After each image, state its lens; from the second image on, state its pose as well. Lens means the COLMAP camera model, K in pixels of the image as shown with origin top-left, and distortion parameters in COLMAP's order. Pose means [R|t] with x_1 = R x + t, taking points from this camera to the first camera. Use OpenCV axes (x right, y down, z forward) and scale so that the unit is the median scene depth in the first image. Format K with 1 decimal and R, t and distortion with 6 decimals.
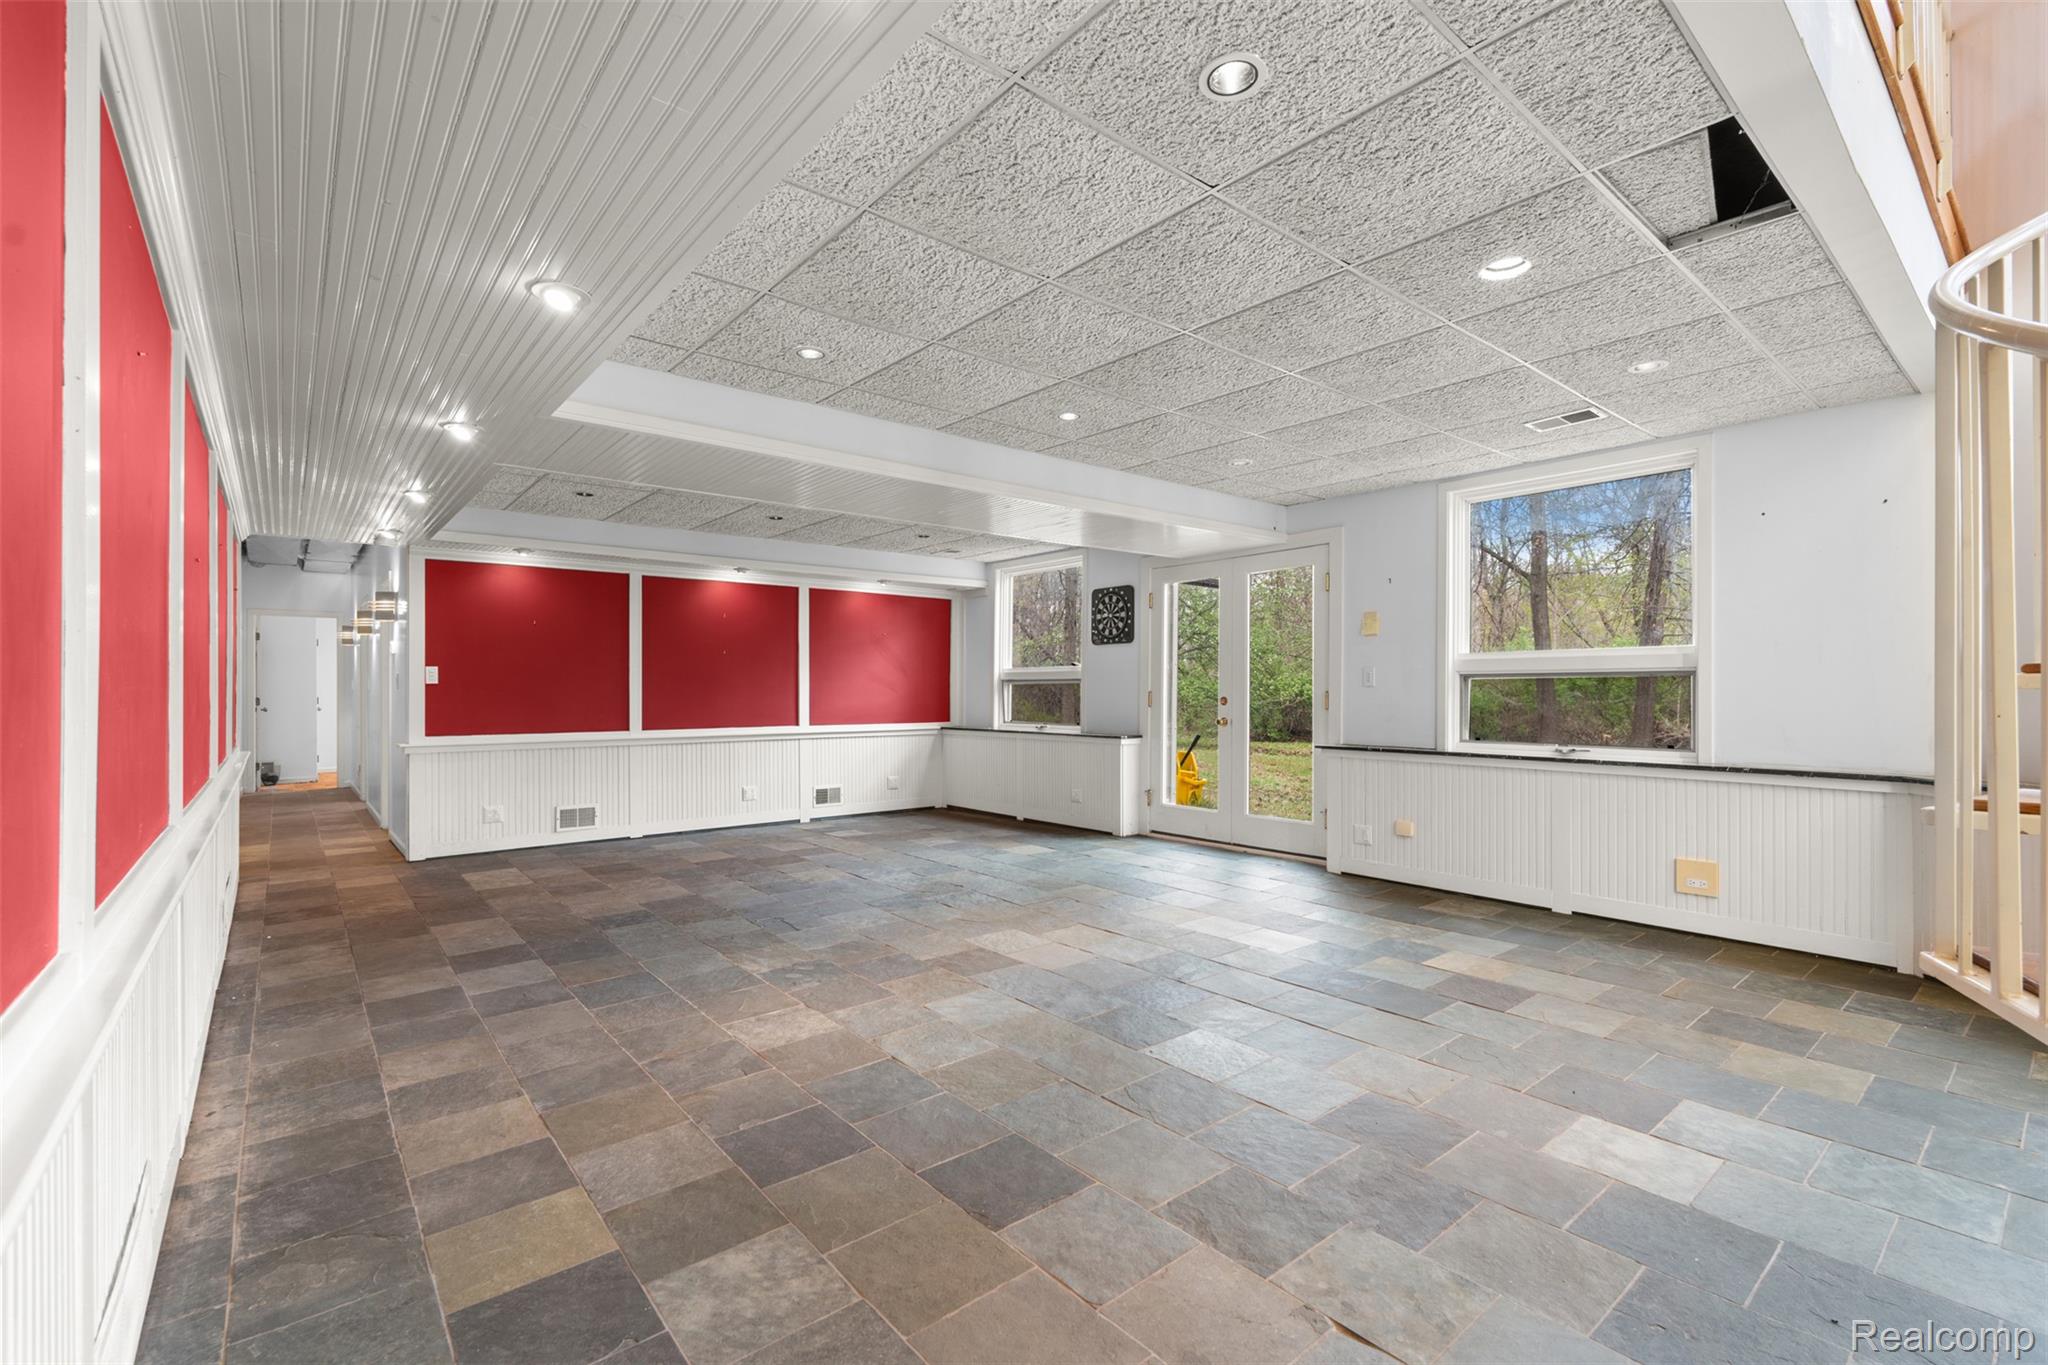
lens RADIAL K [[899.7, 0, 1024.0], [0, 899.7, 682.5], [0, 0, 1]] dist [-0.000415, 0.000288]
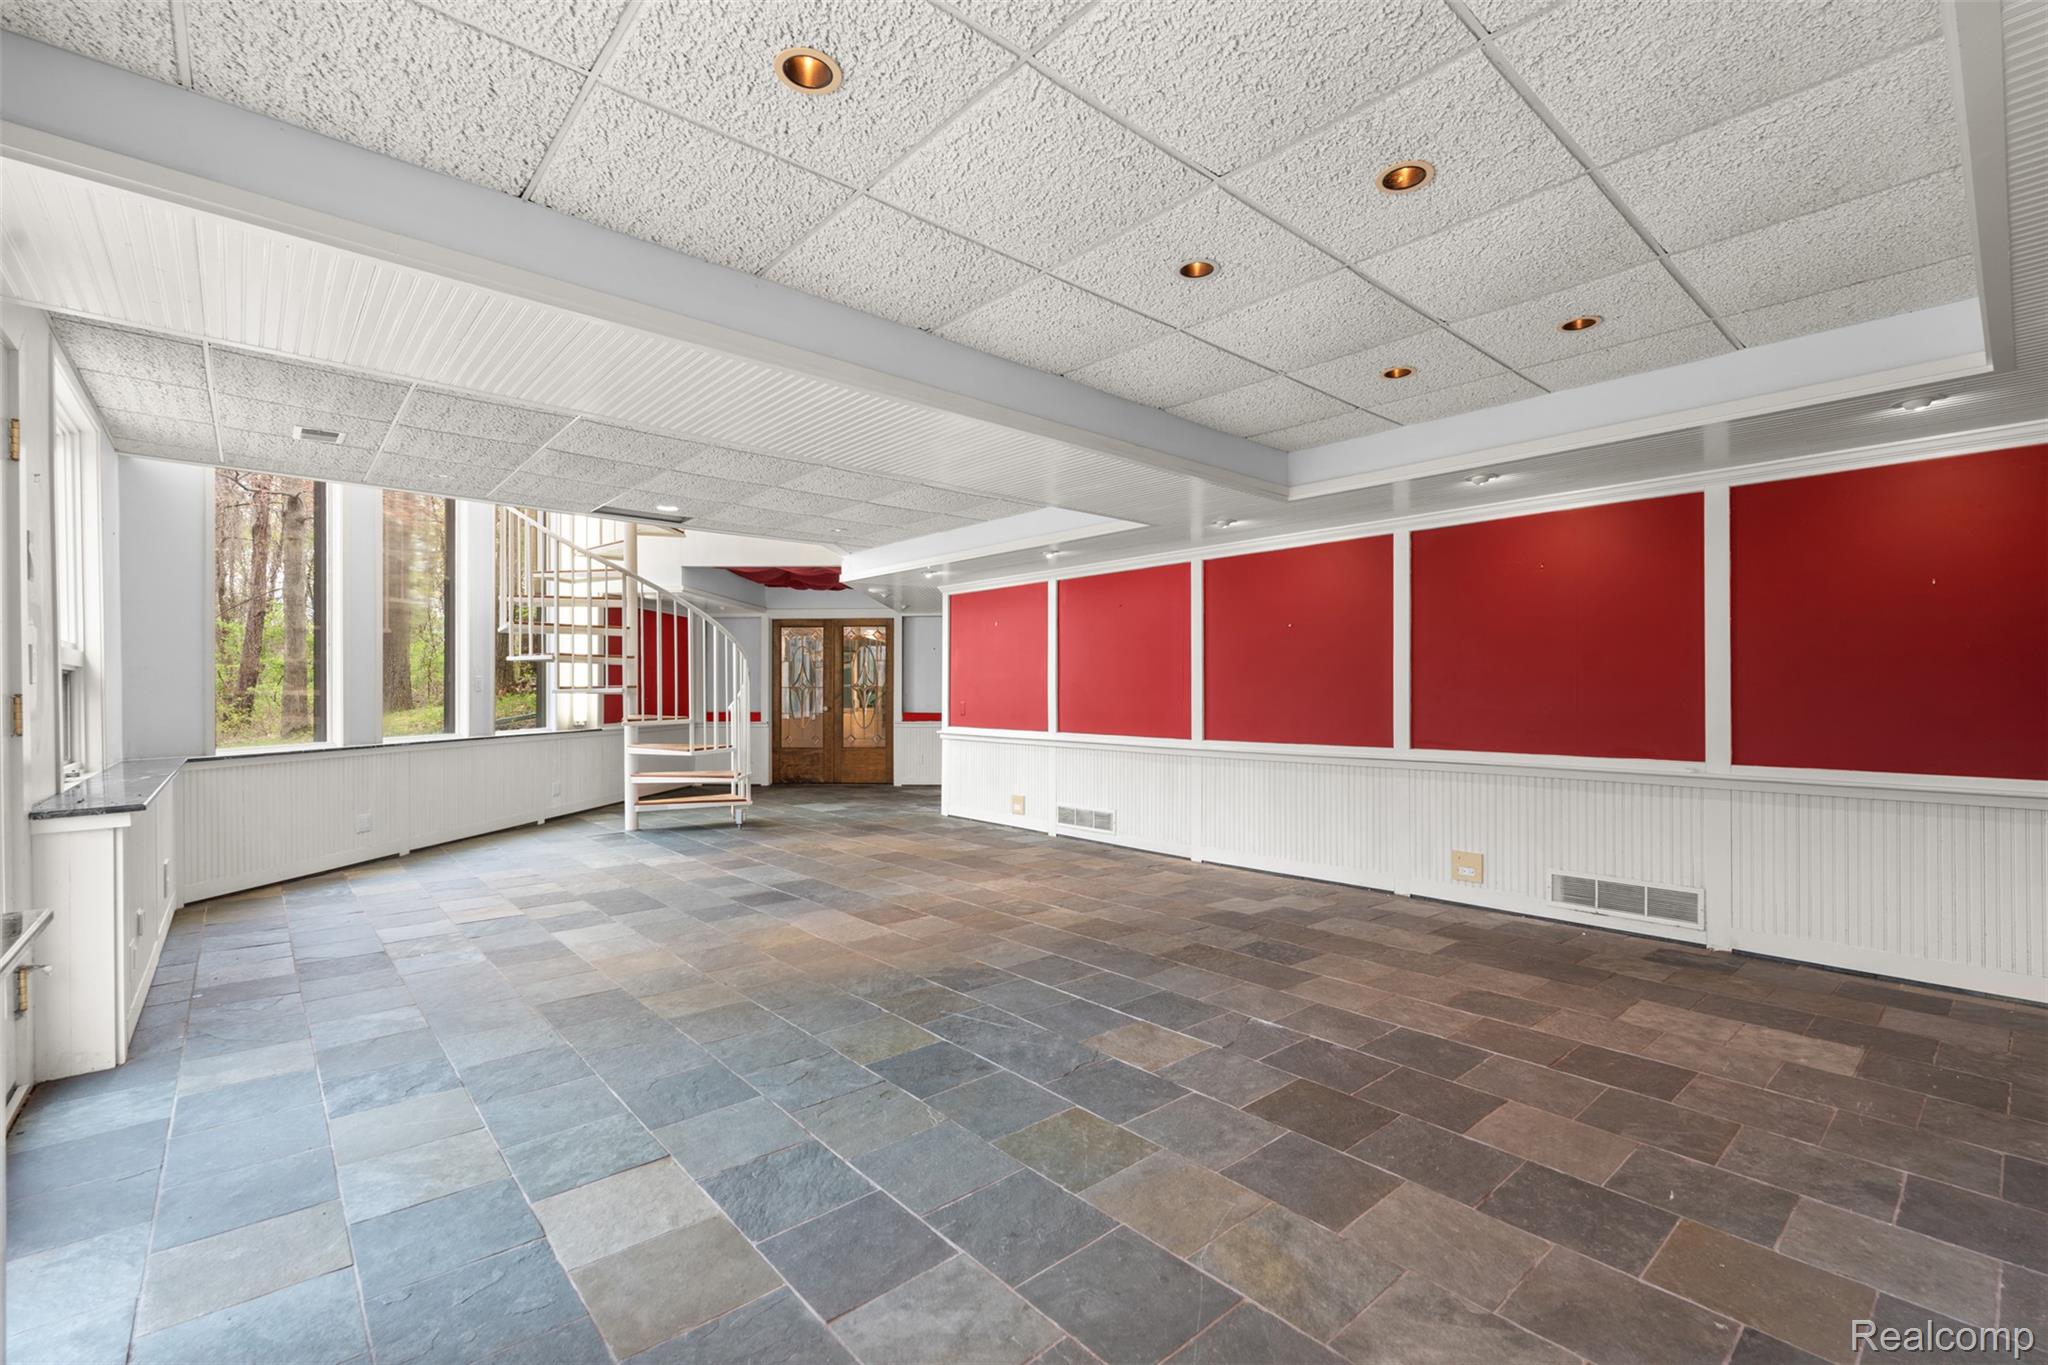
lens RADIAL K [[899.7, 0, 1024.0], [0, 899.7, 682.5], [0, 0, 1]] dist [-0.000415, 0.000288]
pose [[-0.999784, 0.001511, -0.020752, -0.205319], [0.001572, 0.999994, -0.002948, 0.004013], [0.020747, -0.002980, -0.999780, 2.123732]]
